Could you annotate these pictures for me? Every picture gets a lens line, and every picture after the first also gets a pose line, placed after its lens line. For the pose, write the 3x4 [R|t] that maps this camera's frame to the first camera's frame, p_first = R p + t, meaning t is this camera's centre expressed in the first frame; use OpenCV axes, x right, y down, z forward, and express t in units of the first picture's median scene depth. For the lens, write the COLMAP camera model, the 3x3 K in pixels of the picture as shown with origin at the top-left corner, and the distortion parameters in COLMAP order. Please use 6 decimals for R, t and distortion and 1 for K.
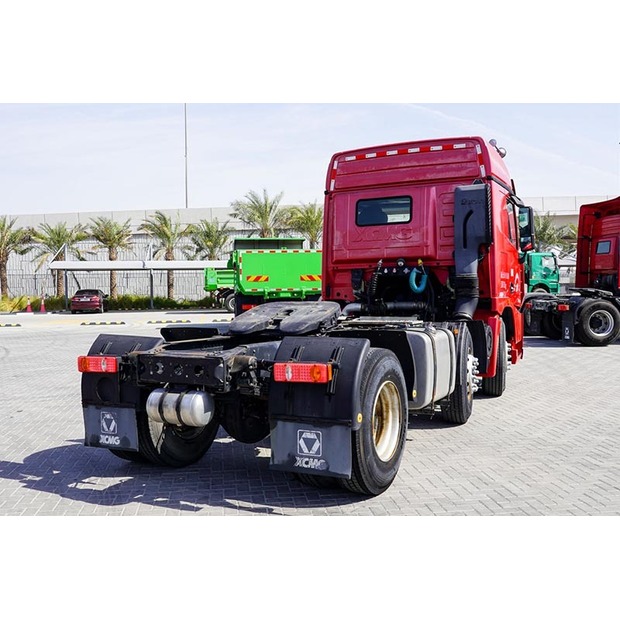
lens RADIAL K [[722.7, 0, 309.8], [0, 722.7, 310.0], [0, 0, 1]] dist [-0.024247, 0.000000]
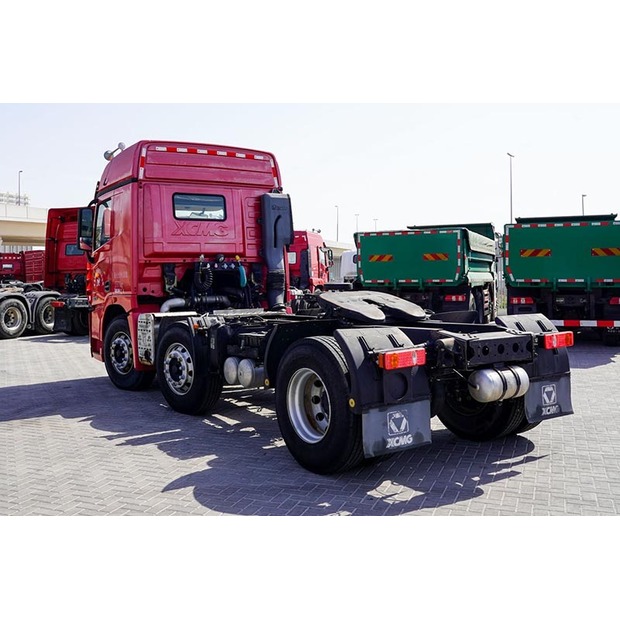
lens RADIAL K [[680.4, 0, 313.1], [0, 680.4, 275.6], [0, 0, 1]] dist [-0.007458, 0.000000]
pose [[0.456634, 0.009364, 0.889606, -0.695413], [0.038739, 0.998787, -0.030398, -0.005315], [-0.888811, 0.048343, 0.455717, 0.437370]]
